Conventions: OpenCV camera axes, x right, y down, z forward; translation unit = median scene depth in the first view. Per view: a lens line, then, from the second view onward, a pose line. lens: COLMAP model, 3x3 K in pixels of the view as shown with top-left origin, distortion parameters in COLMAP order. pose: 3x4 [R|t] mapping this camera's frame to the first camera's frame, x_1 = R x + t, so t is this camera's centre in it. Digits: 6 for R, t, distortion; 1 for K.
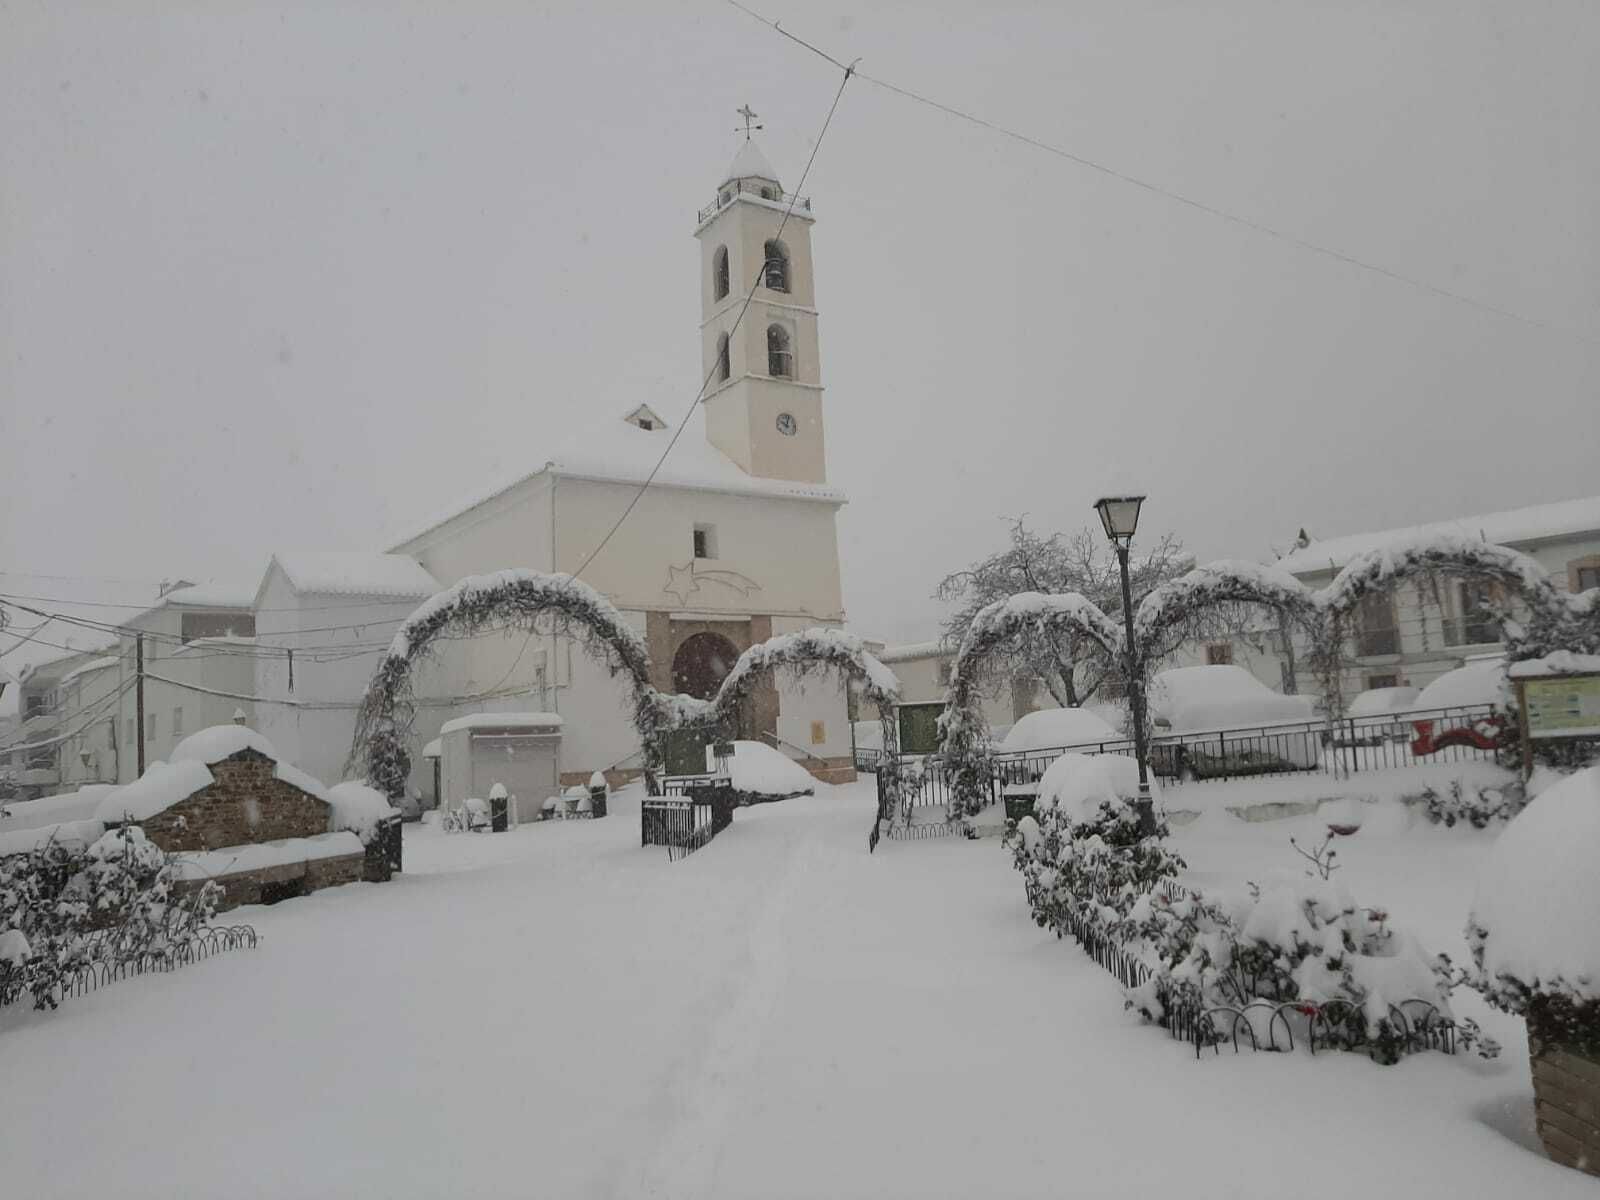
lens RADIAL K [[1257.5, 0, 848.6], [0, 1257.5, 611.0], [0, 0, 1]] dist [0.086954, -0.139751]
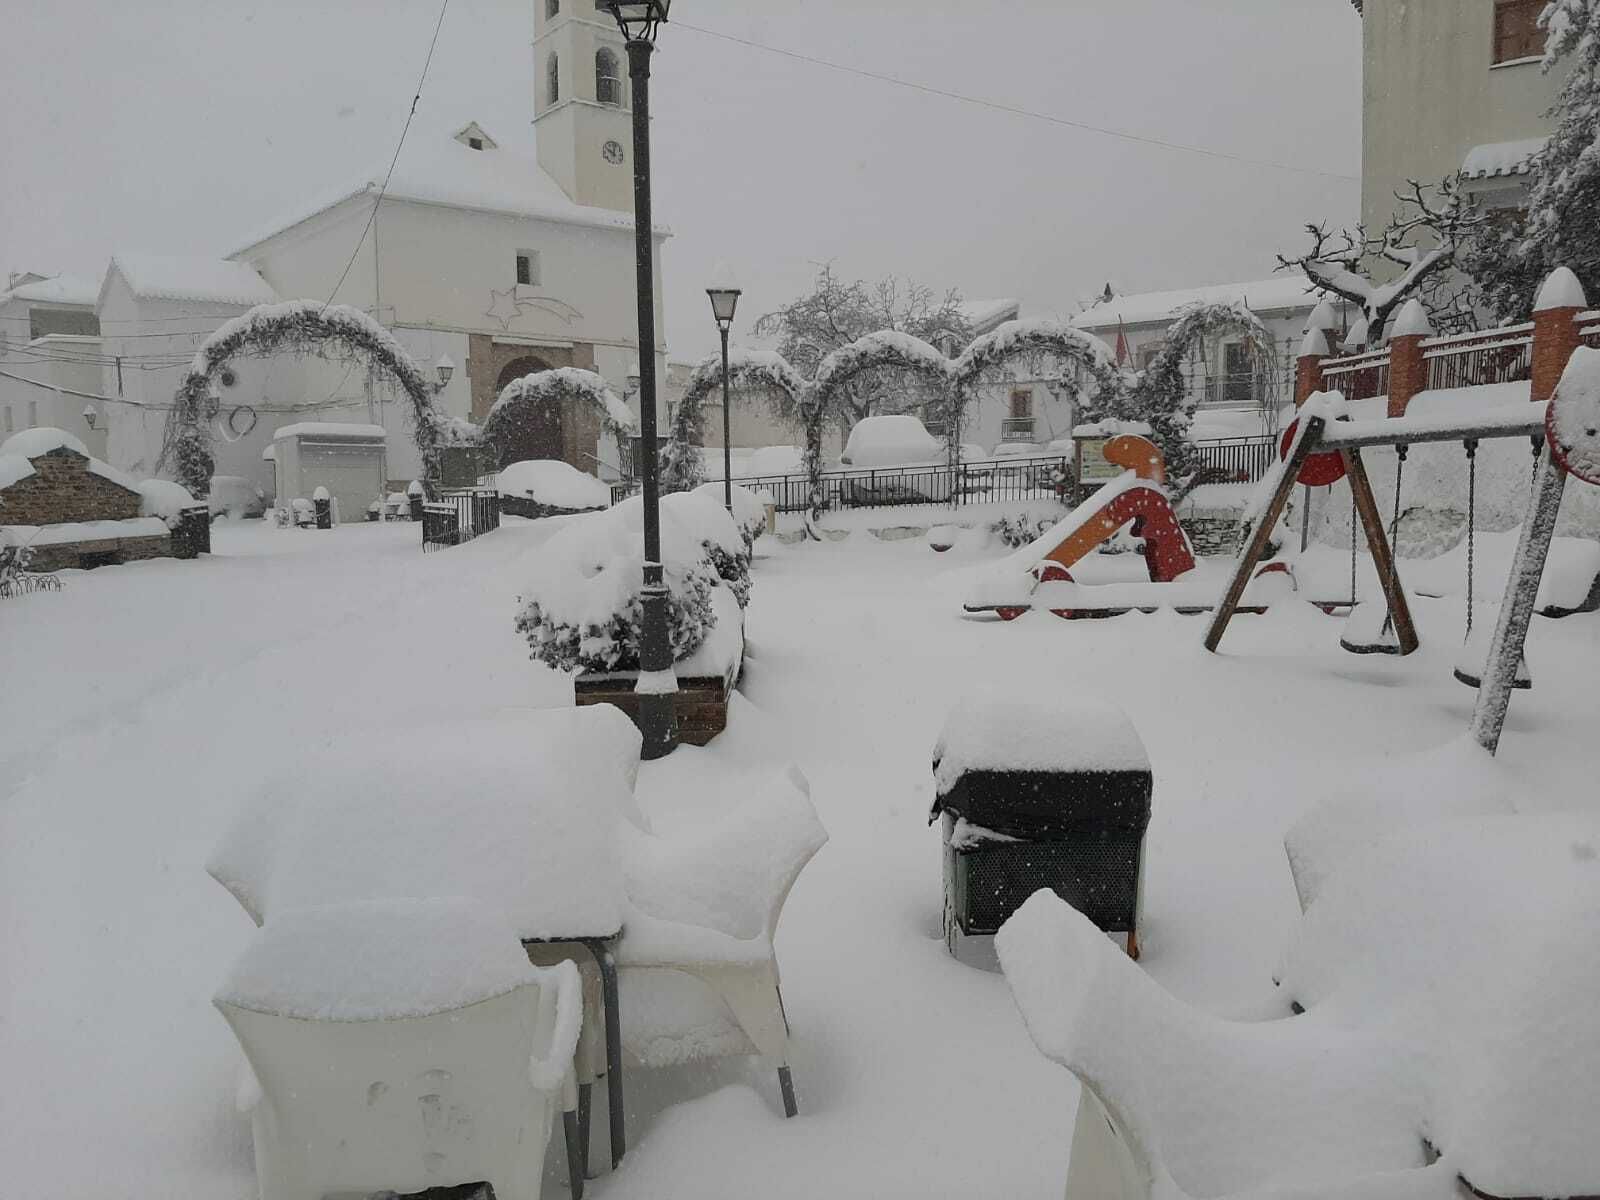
lens RADIAL K [[1257.5, 0, 835.3], [0, 1257.5, 612.2], [0, 0, 1]] dist [0.086954, -0.139751]
pose [[0.996894, 0.036045, 0.070026, 0.151031], [-0.050372, 0.975297, 0.215077, -0.030310], [-0.060544, -0.217936, 0.974083, -0.222021]]
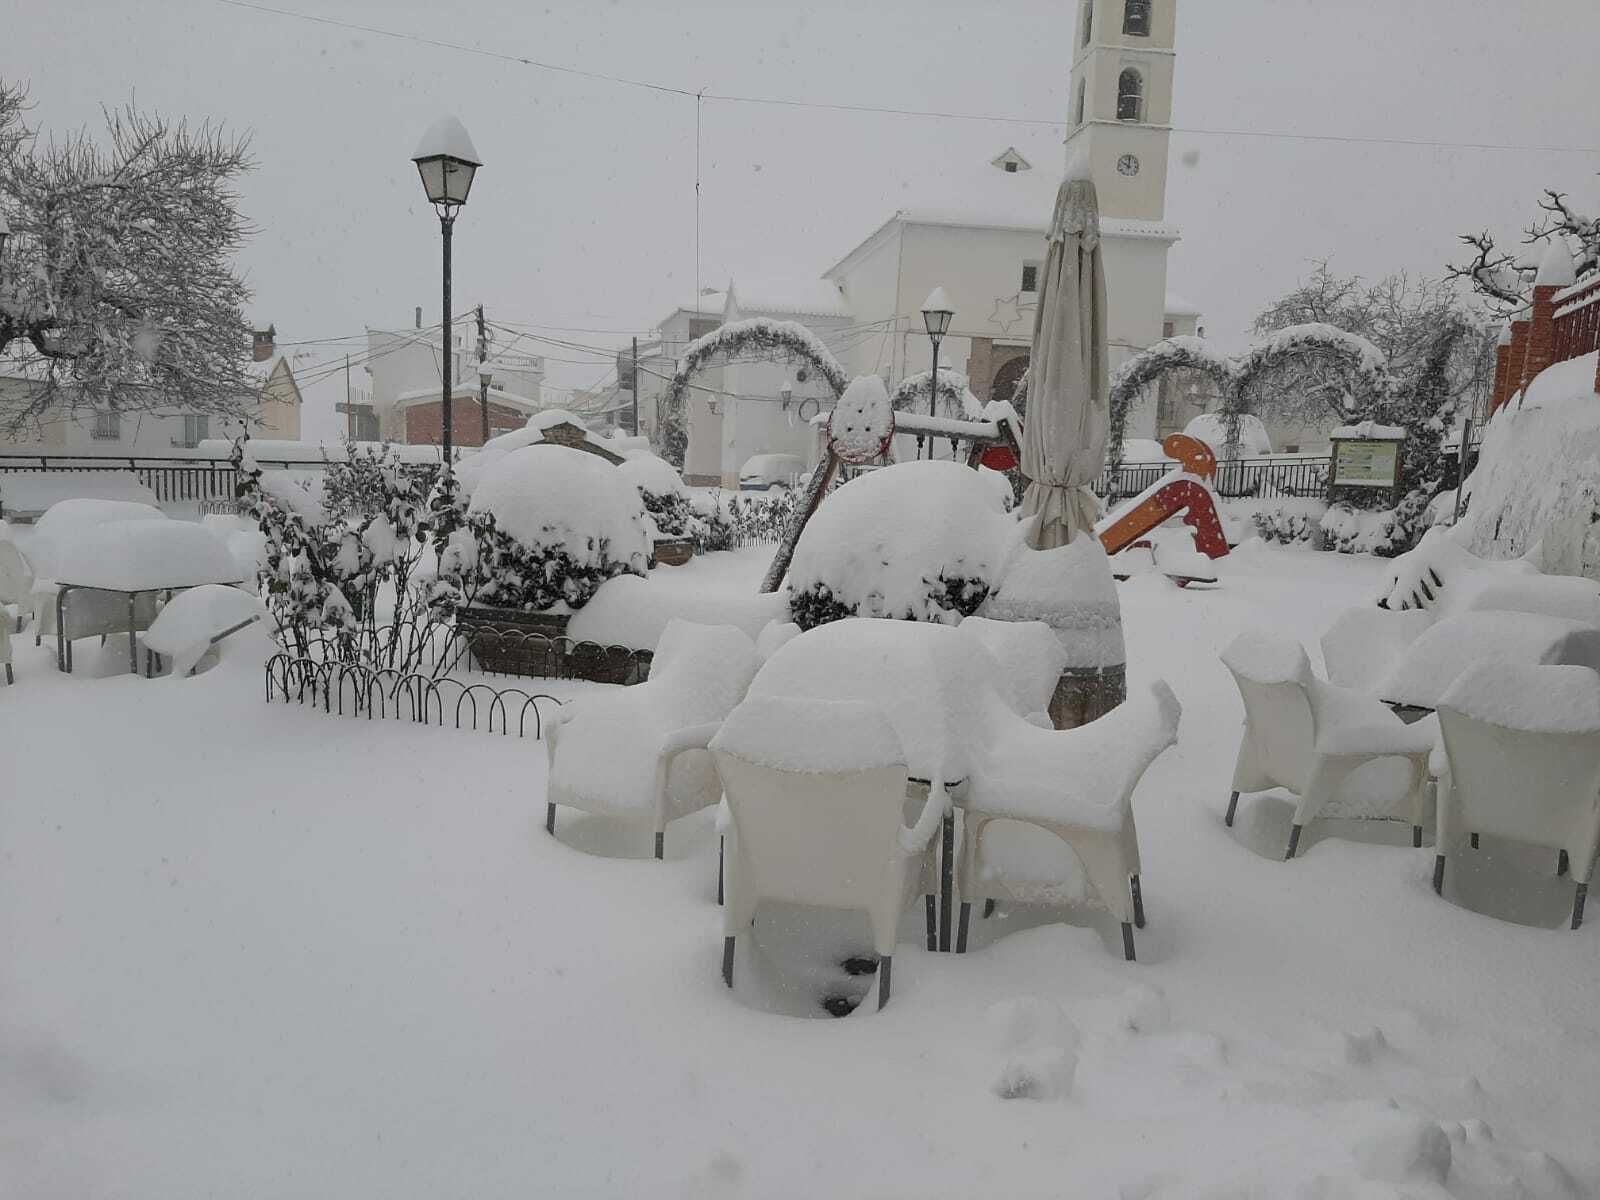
lens RADIAL K [[1257.5, 0, 802.3], [0, 1257.5, 599.3], [0, 0, 1]] dist [0.086954, -0.139751]
pose [[0.886398, 0.135802, -0.442556, 0.502825], [-0.032628, 0.971953, 0.232902, -0.060216], [0.461772, -0.192004, 0.865968, -0.351010]]
